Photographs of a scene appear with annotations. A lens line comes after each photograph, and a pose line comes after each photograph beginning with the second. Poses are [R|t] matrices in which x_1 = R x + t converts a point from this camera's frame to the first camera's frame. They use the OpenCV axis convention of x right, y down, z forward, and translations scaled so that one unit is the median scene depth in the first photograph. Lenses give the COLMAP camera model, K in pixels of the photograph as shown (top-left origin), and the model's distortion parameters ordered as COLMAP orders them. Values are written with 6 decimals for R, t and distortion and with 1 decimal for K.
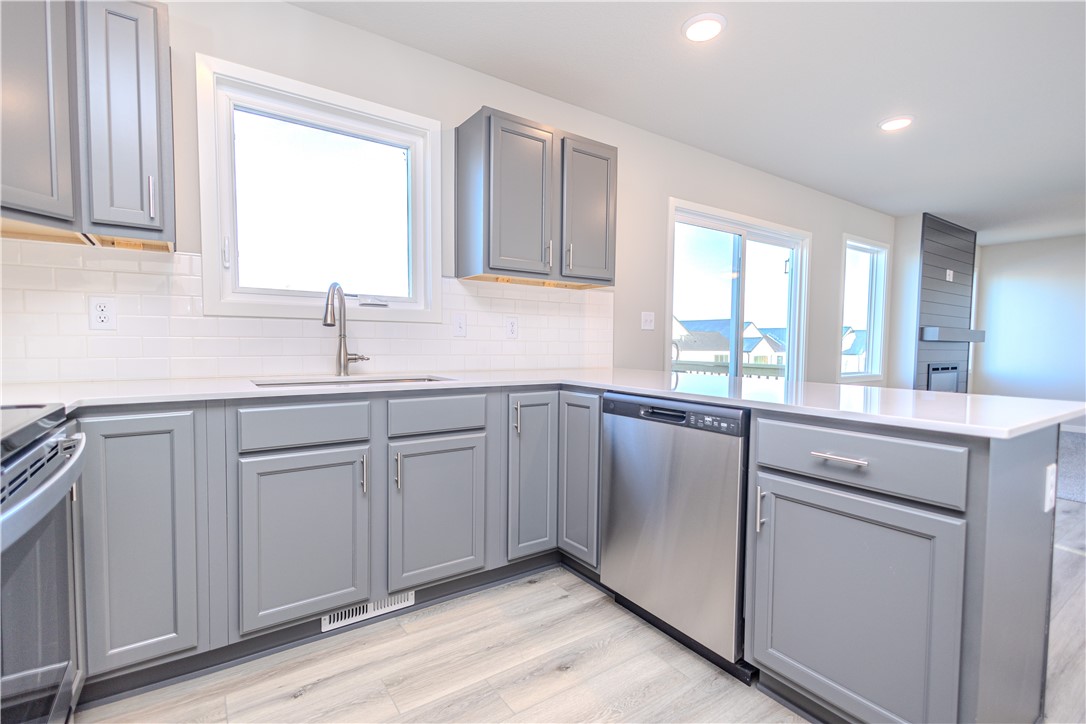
lens RADIAL K [[500.8, 0, 540.6], [0, 500.8, 362.1], [0, 0, 1]] dist [0.004871, -0.000443]
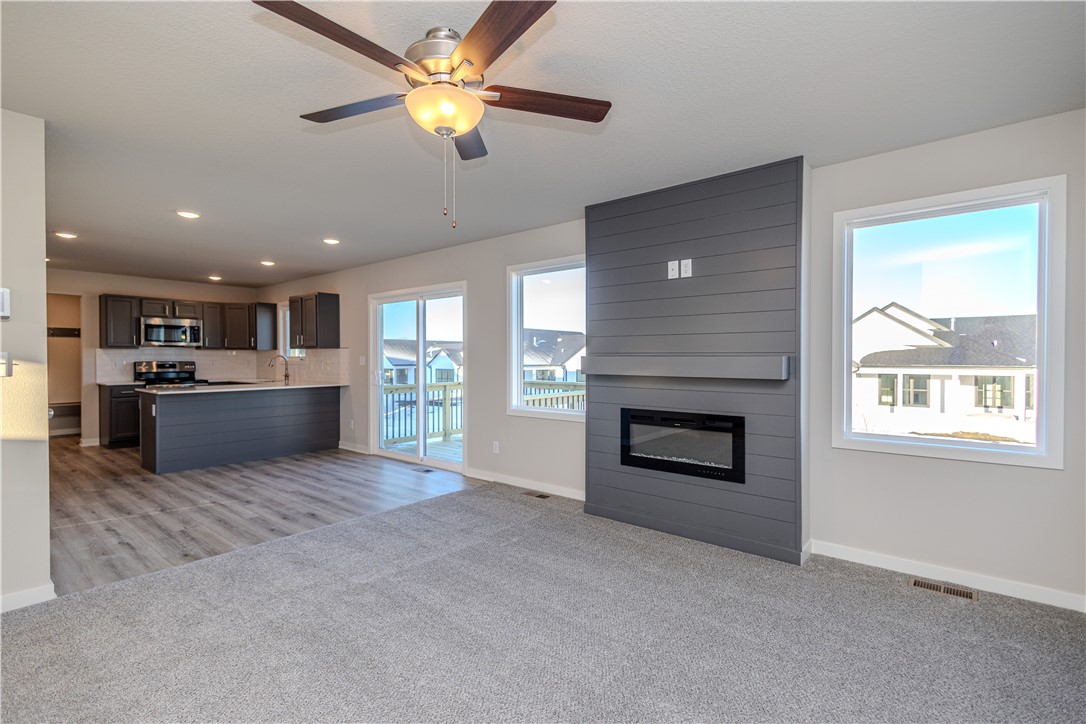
lens RADIAL K [[503.7, 0, 547.4], [0, 503.7, 362.6], [0, 0, 1]] dist [0.007942, -0.000505]
pose [[0.270724, -0.005005, -0.962644, 3.937182], [-0.036580, 0.999211, -0.015483, -0.122326], [0.961962, 0.039405, 0.270327, 1.995264]]
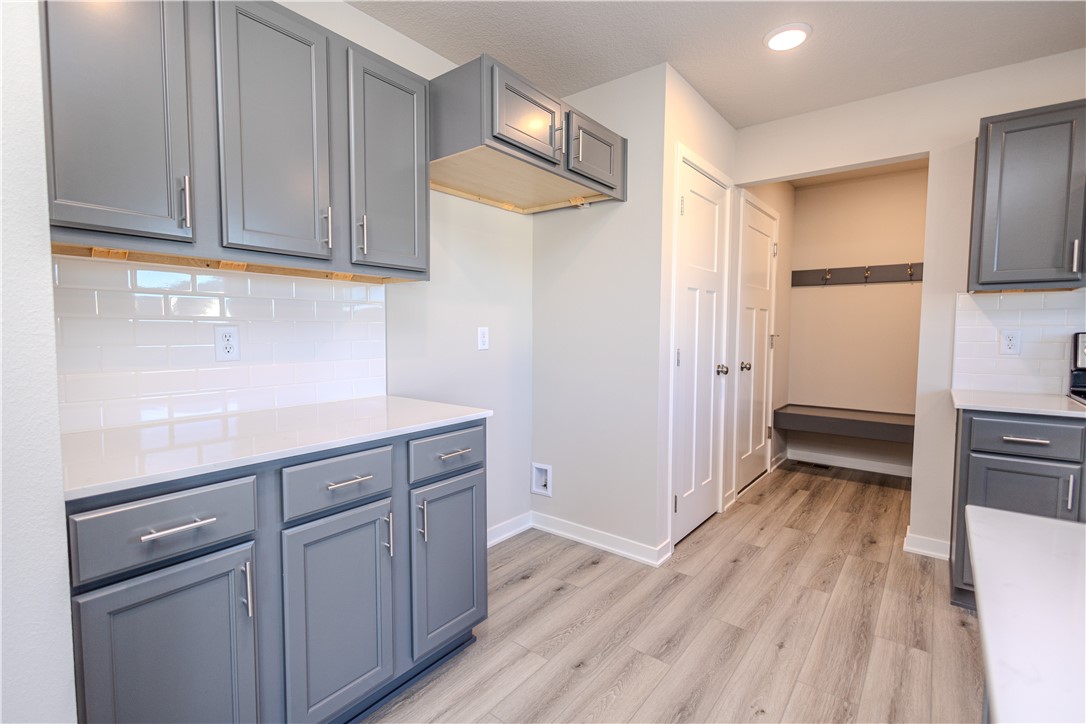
lens RADIAL K [[503.7, 0, 547.4], [0, 503.7, 362.6], [0, 0, 1]] dist [0.007942, -0.000505]
pose [[-0.954370, 0.000910, -0.298626, 0.949152], [-0.030857, 0.994342, 0.101644, -0.087161], [0.297029, 0.106221, -0.948942, 0.795947]]
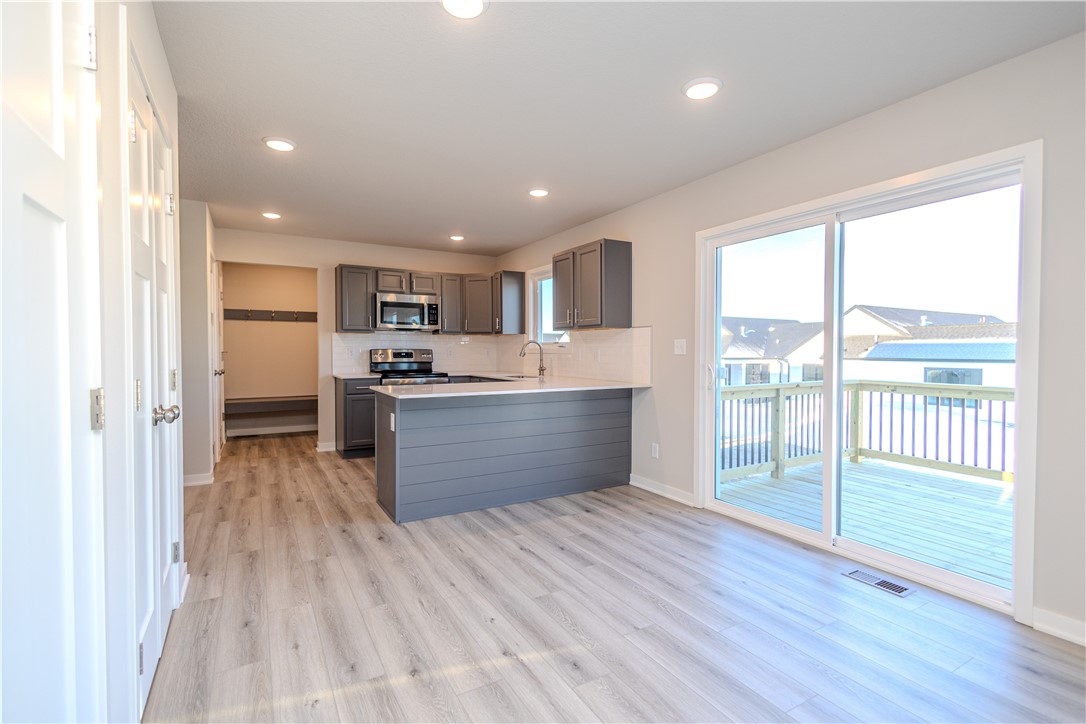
lens RADIAL K [[500.8, 0, 540.6], [0, 500.8, 362.1], [0, 0, 1]] dist [0.004871, -0.000443]
pose [[-0.087739, 0.008425, -0.996108, 2.390326], [-0.044435, 0.998936, 0.012363, -0.080730], [0.995152, 0.045347, -0.087271, 1.343350]]
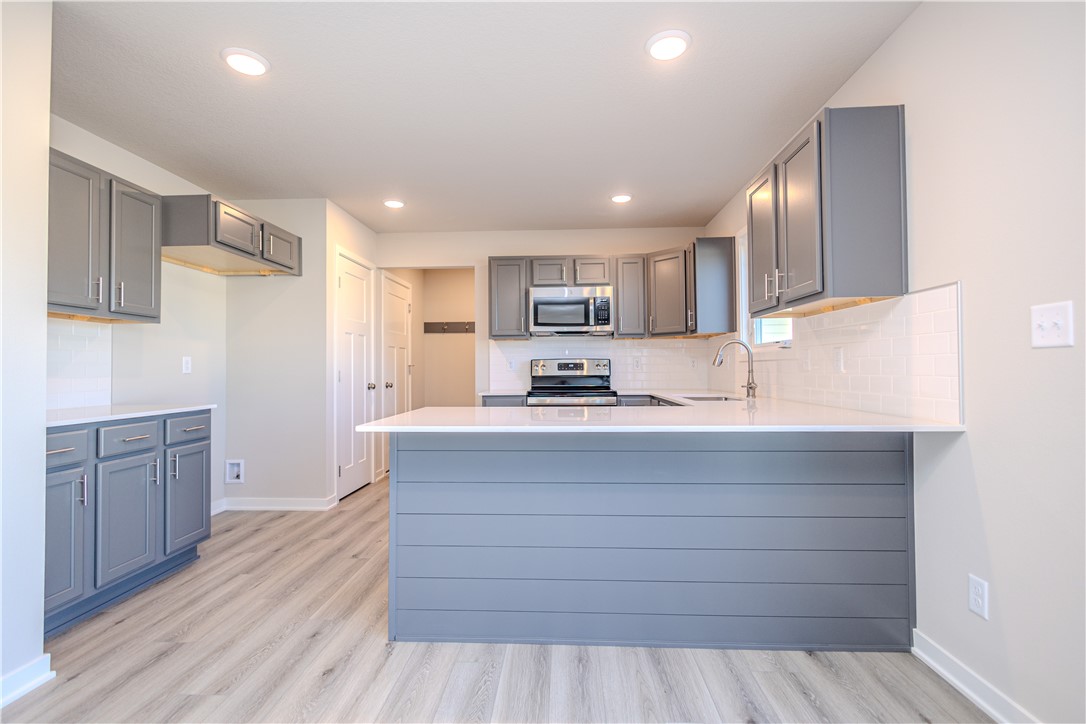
lens RADIAL K [[500.8, 0, 540.6], [0, 500.8, 362.1], [0, 0, 1]] dist [0.004871, -0.000443]
pose [[-0.614184, -0.022497, -0.788842, 1.358586], [-0.035337, 0.999375, -0.000988, -0.063064], [0.788371, 0.027268, -0.614595, 1.584753]]
